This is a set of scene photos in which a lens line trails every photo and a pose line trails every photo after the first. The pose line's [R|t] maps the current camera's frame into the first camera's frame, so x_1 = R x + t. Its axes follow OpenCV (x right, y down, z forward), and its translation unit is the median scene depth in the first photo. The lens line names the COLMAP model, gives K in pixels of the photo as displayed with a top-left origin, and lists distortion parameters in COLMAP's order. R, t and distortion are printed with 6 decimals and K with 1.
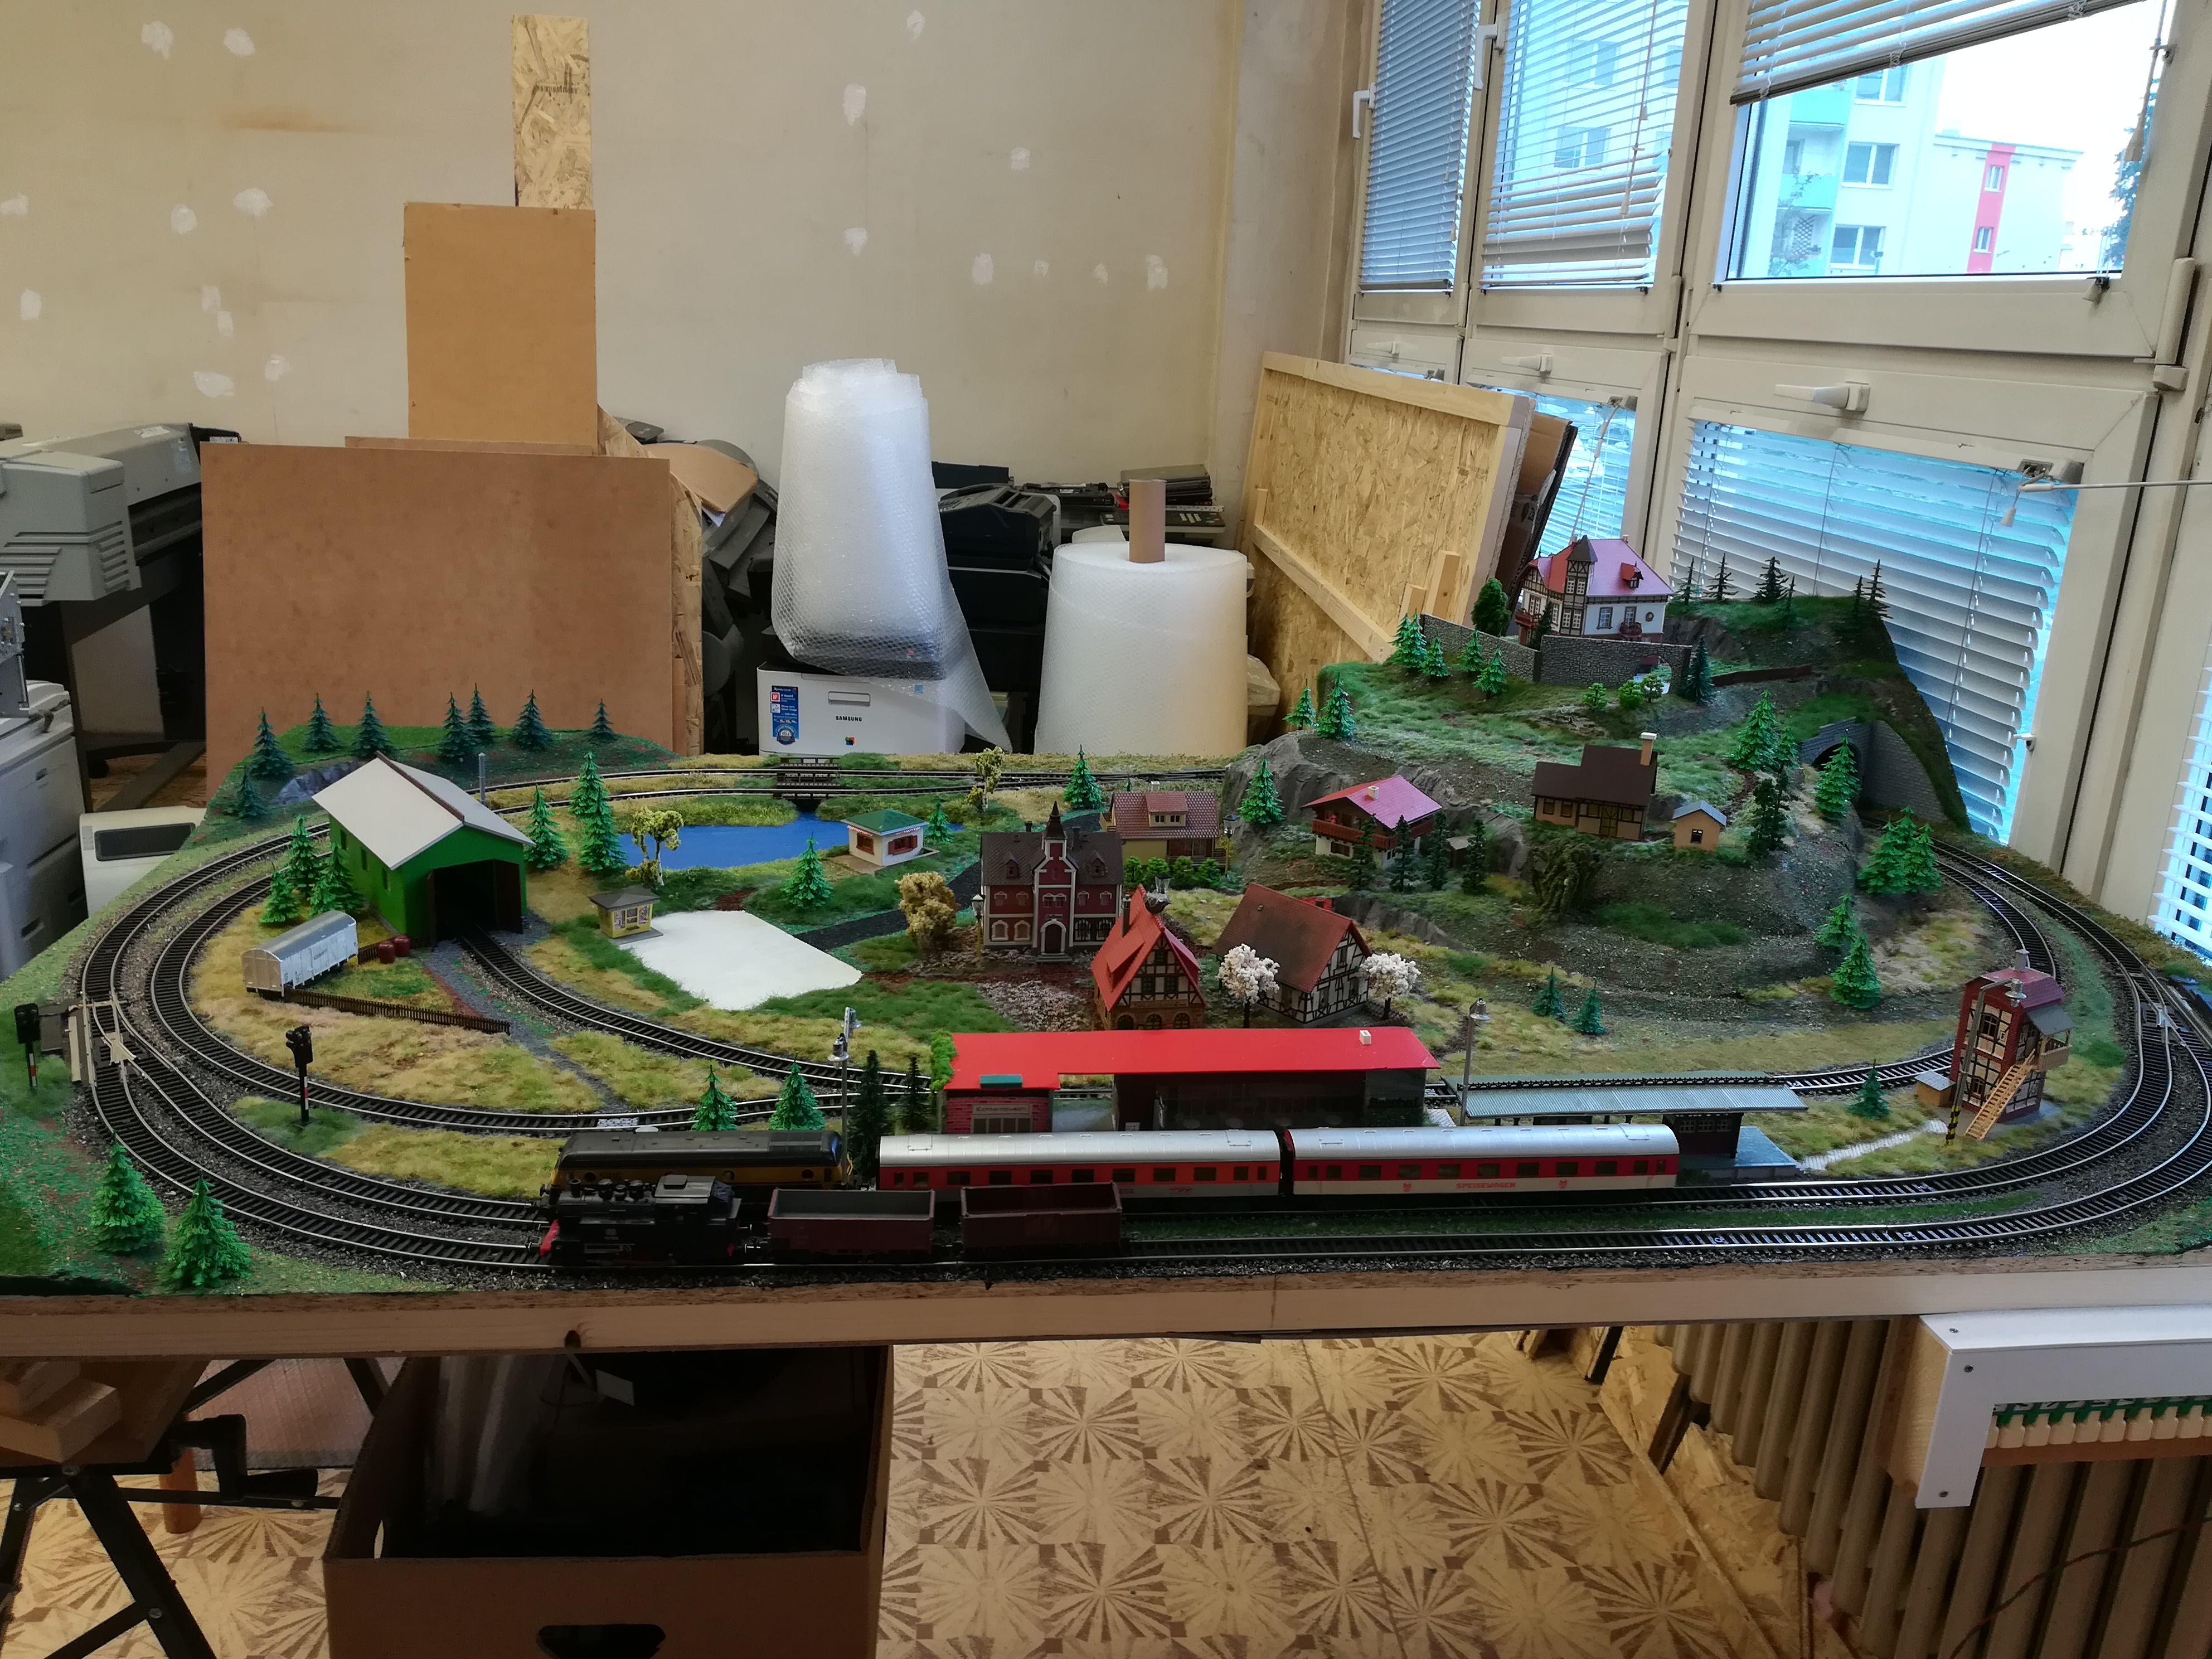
lens RADIAL K [[1707.4, 0, 1106.0], [0, 1707.4, 829.5], [0, 0, 1]] dist [0.073777, -0.093802]
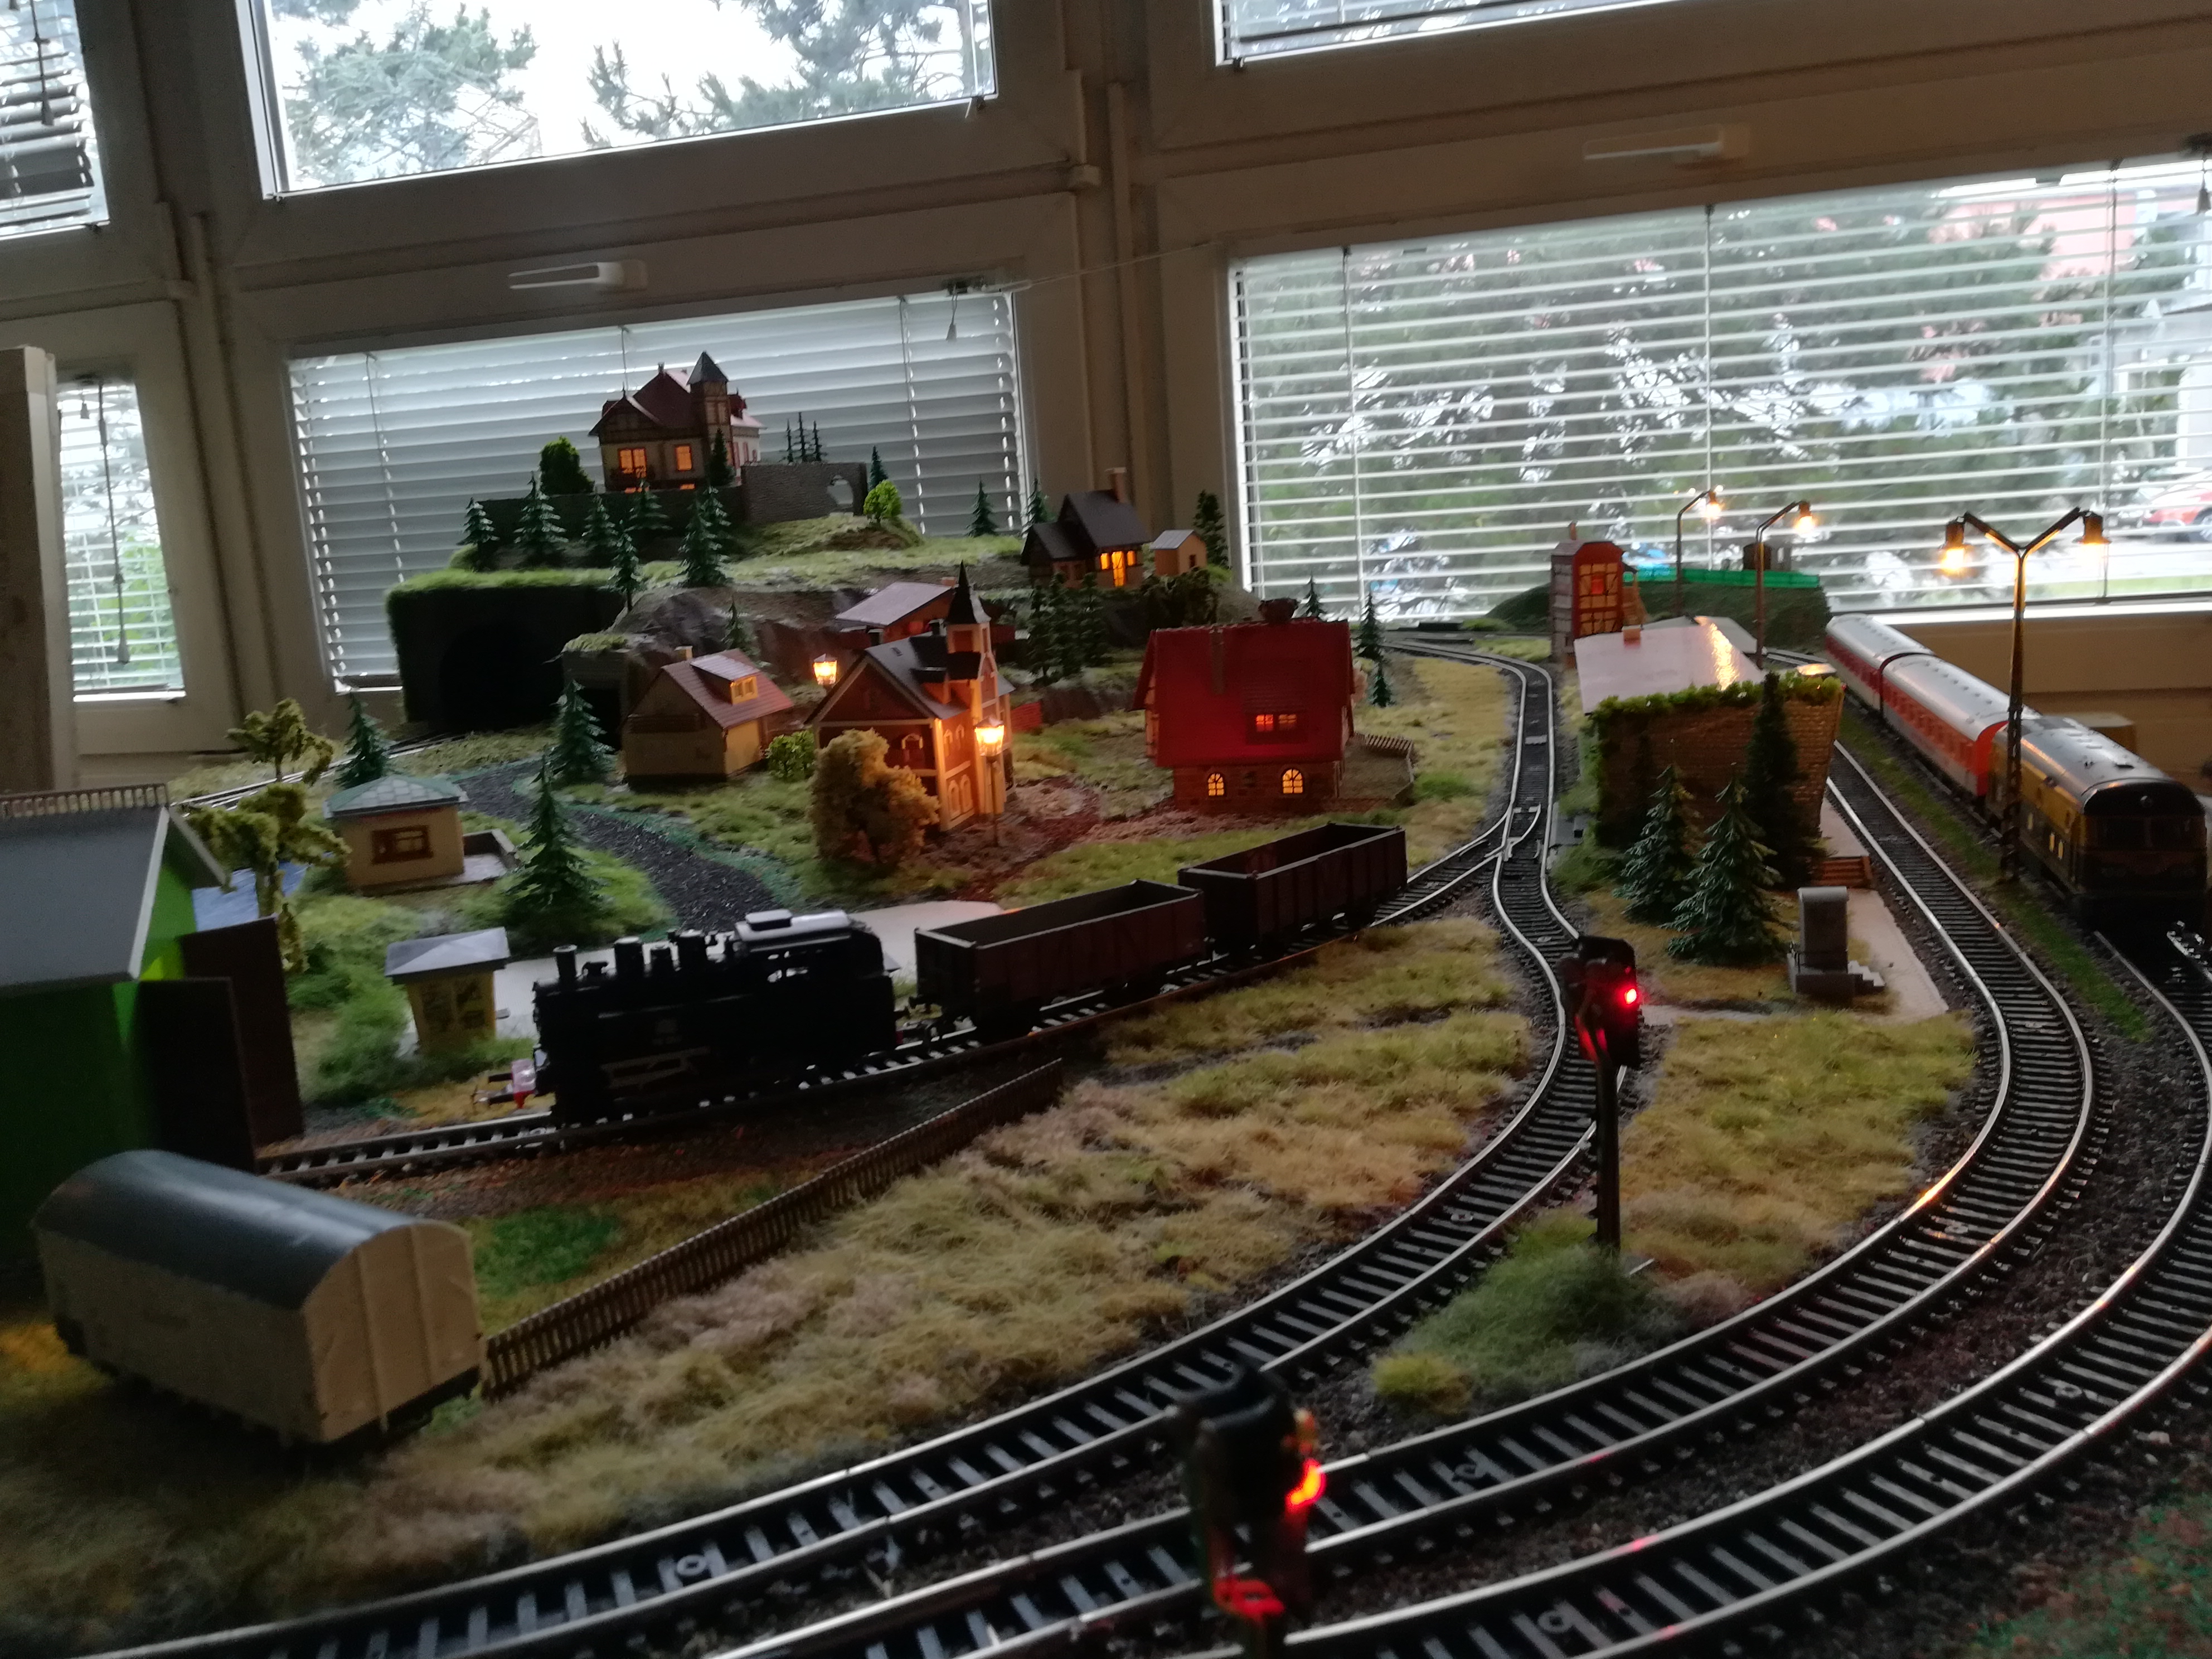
lens RADIAL K [[1750.1, 0, 1106.0], [0, 1750.1, 829.5], [0, 0, 1]] dist [0.002320, -0.005998]
pose [[0.346373, -0.231612, 0.909055, -0.568180], [0.352533, 0.930151, 0.102663, 0.024945], [-0.869337, 0.284912, 0.403830, 0.693229]]
